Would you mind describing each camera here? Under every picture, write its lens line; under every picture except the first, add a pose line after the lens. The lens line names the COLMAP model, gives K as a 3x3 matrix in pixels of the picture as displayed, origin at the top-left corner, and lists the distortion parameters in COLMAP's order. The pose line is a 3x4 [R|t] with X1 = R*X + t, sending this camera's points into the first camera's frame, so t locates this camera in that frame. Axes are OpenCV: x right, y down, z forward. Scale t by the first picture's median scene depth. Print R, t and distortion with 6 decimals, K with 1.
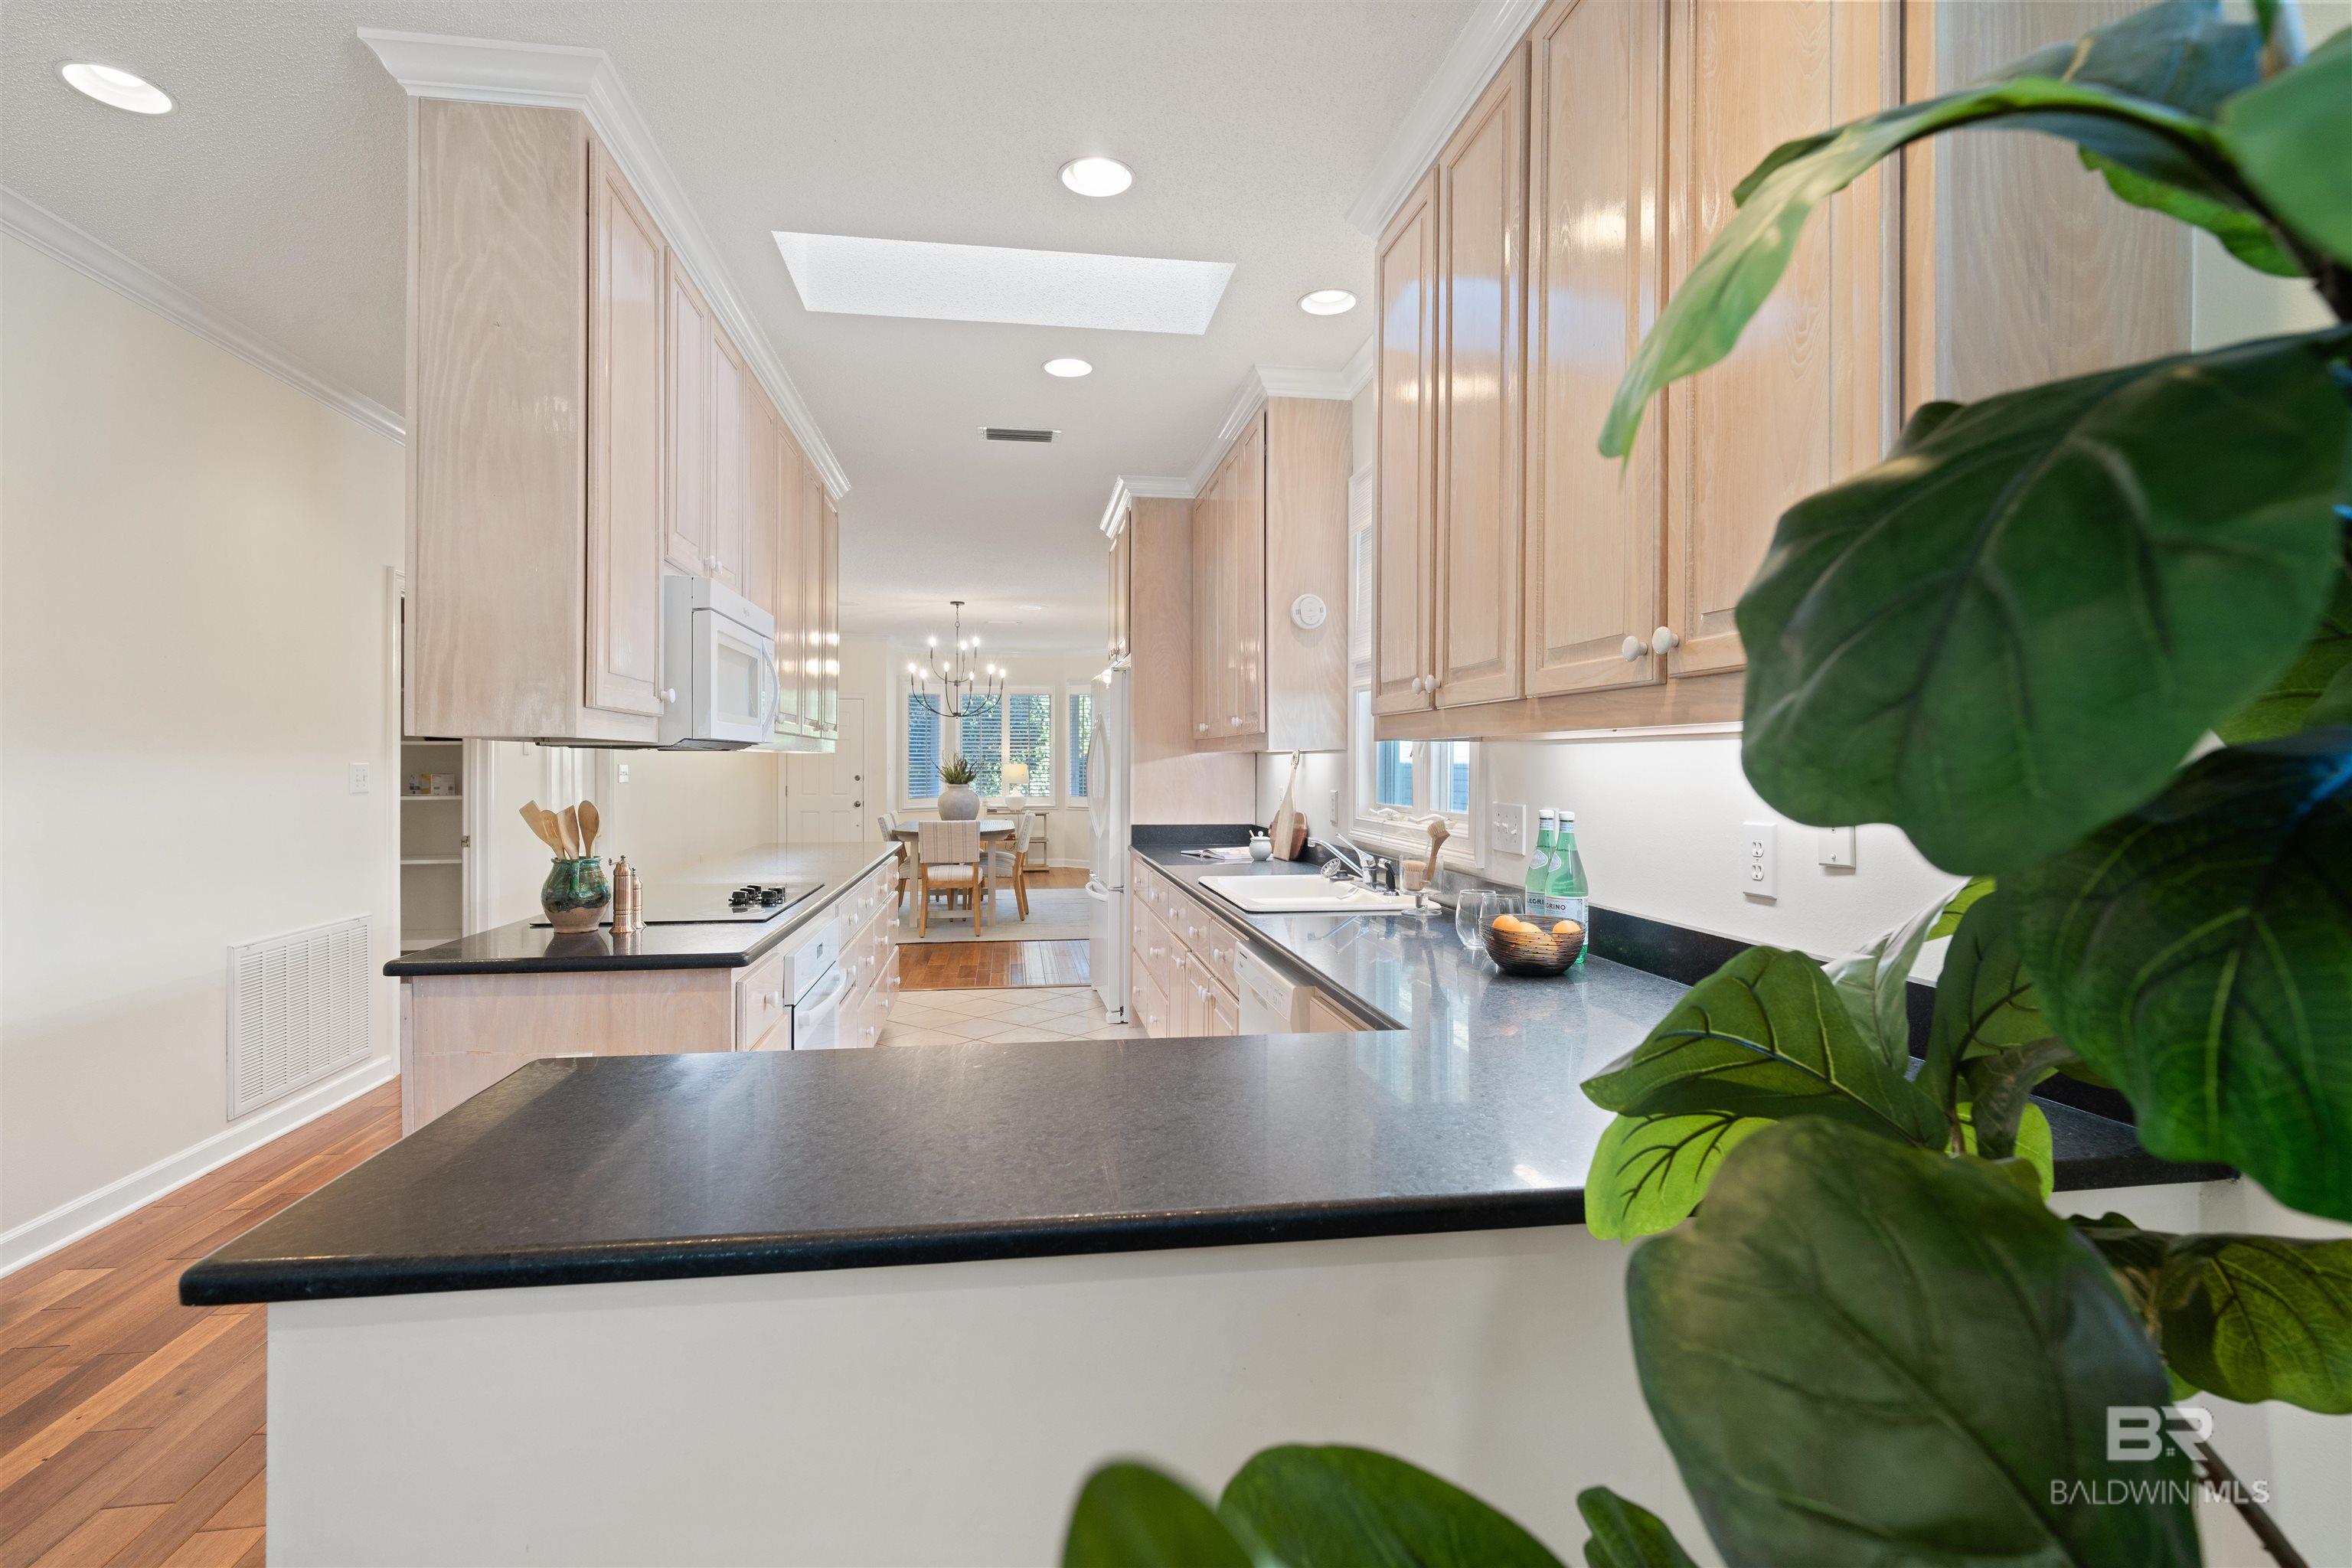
lens RADIAL K [[1100.9, 0, 1213.0], [0, 1100.9, 777.9], [0, 0, 1]] dist [-0.010666, 0.007839]
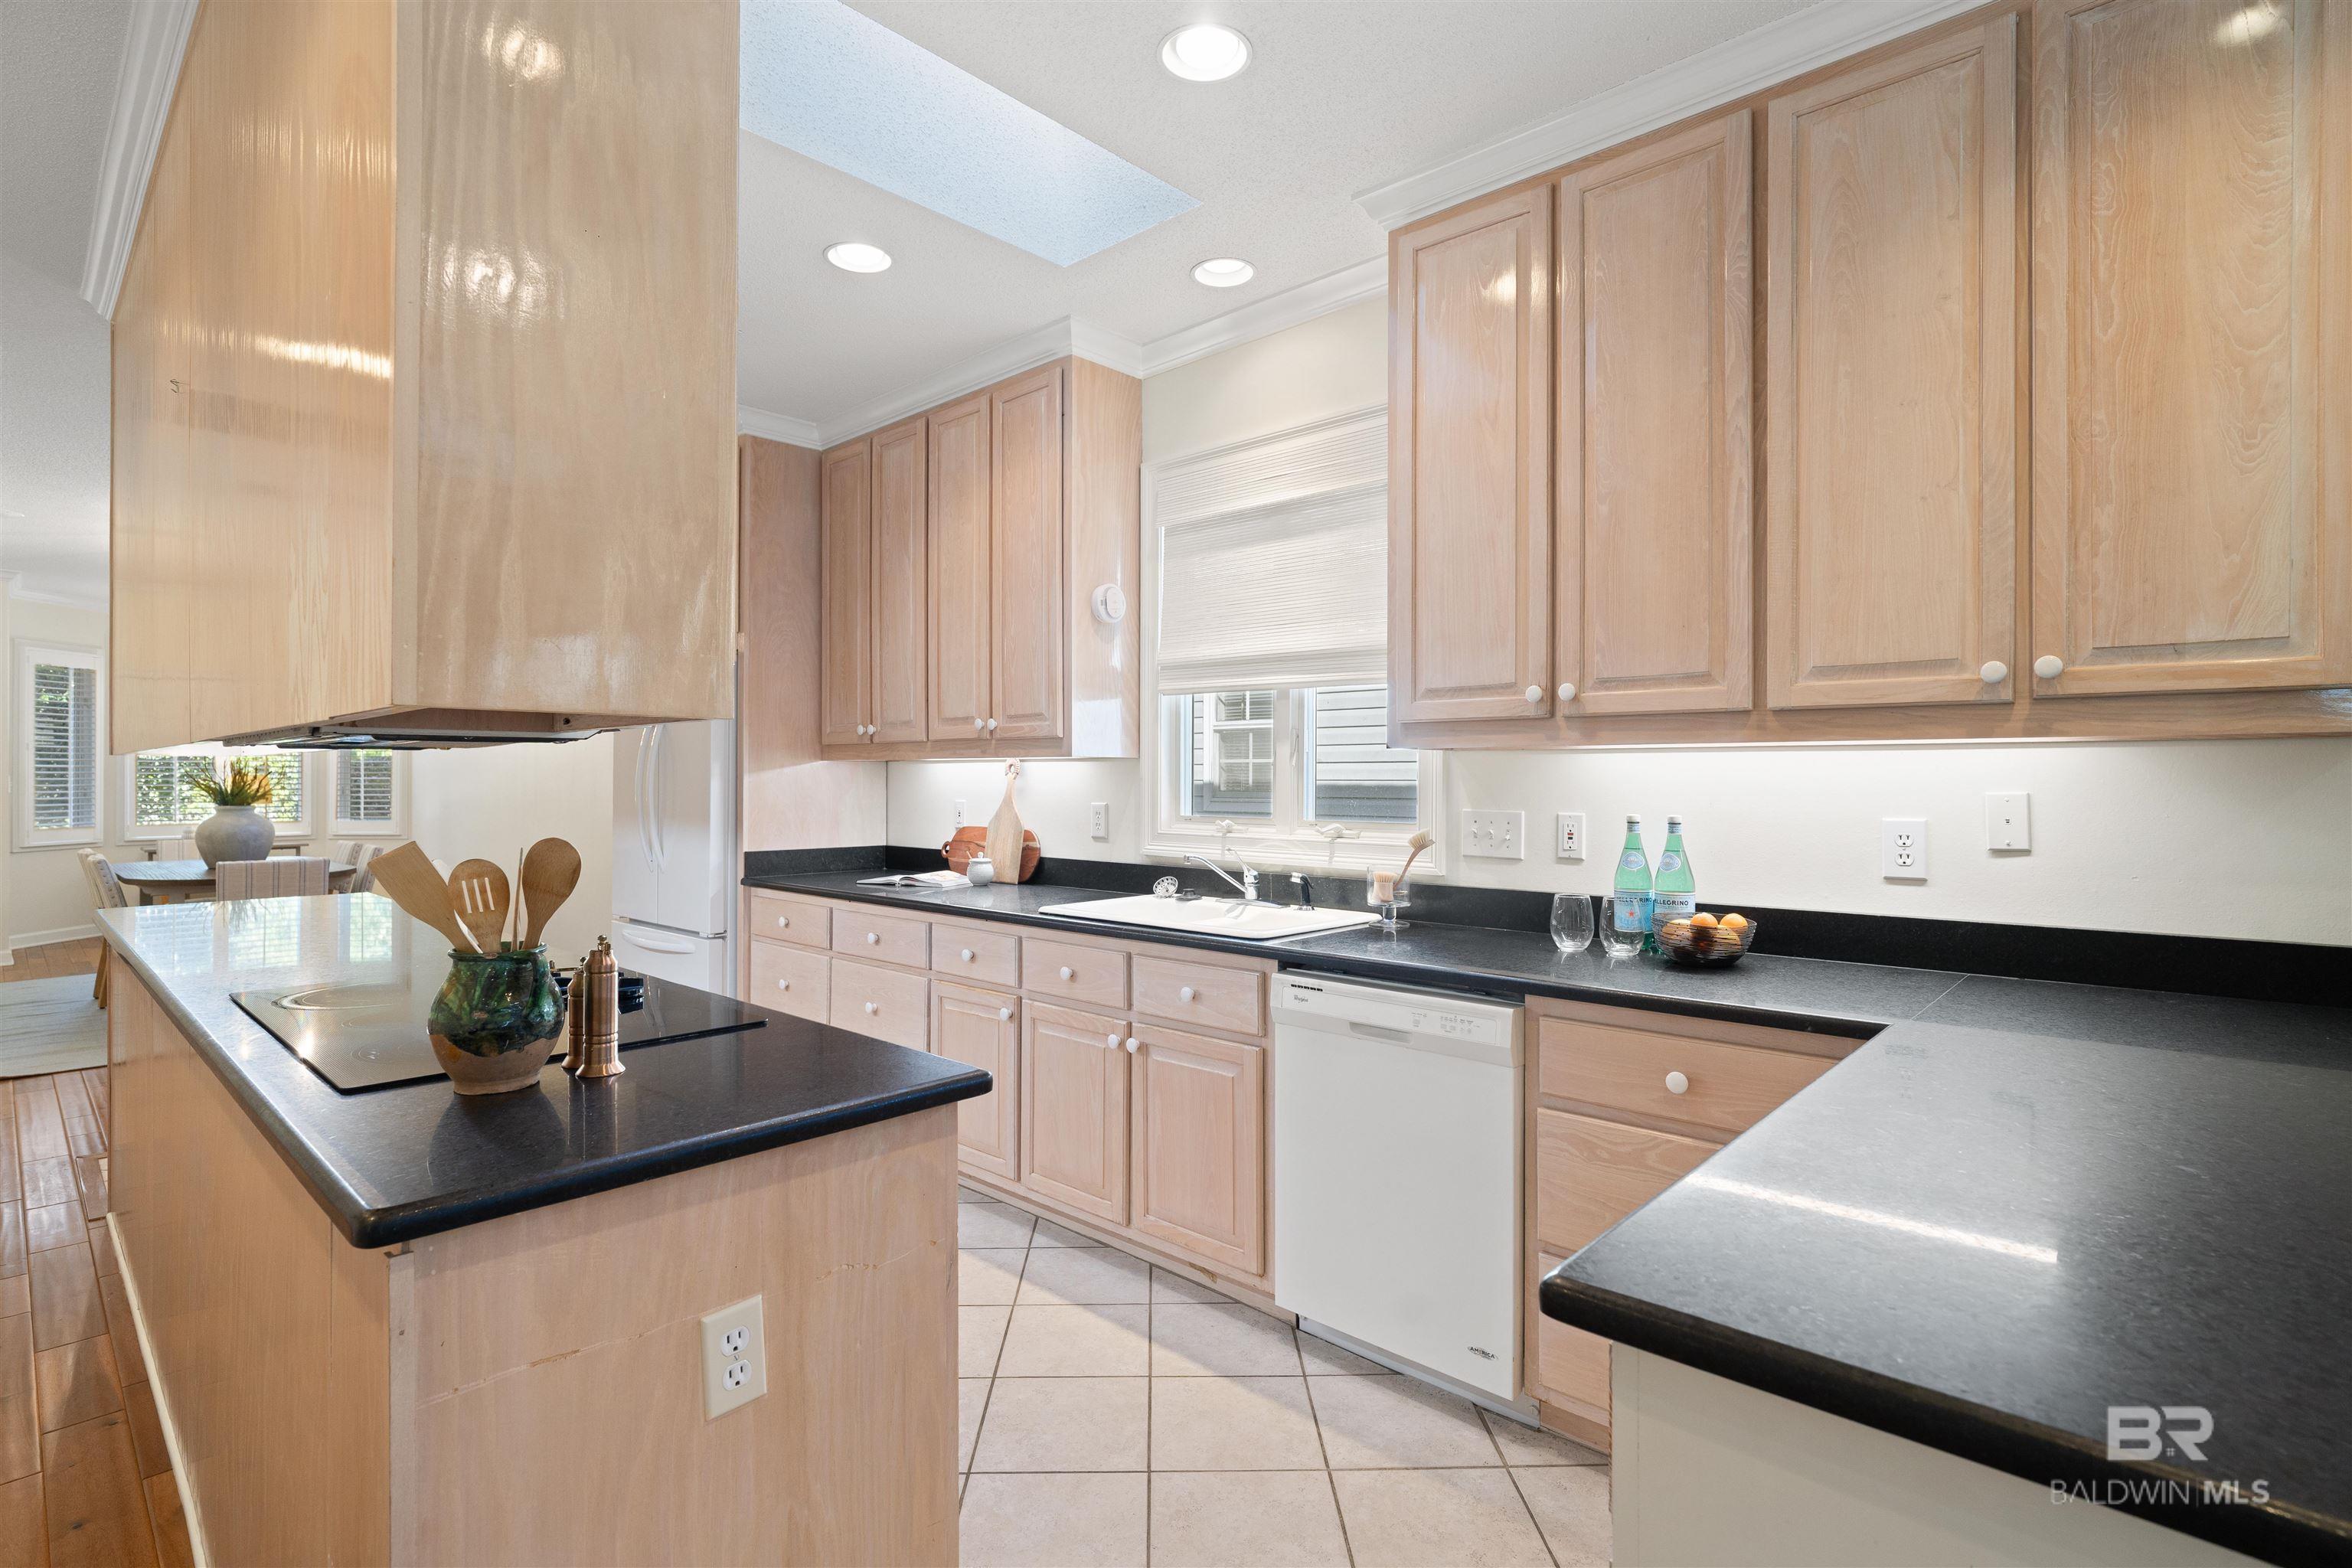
lens RADIAL K [[1100.9, 0, 1192.3], [0, 1100.9, 771.8], [0, 0, 1]] dist [-0.010666, 0.007839]
pose [[0.791091, 0.001130, 0.611697, -0.642398], [0.008885, 0.999872, -0.013337, -0.001483], [-0.611634, 0.015986, 0.790979, 0.380385]]
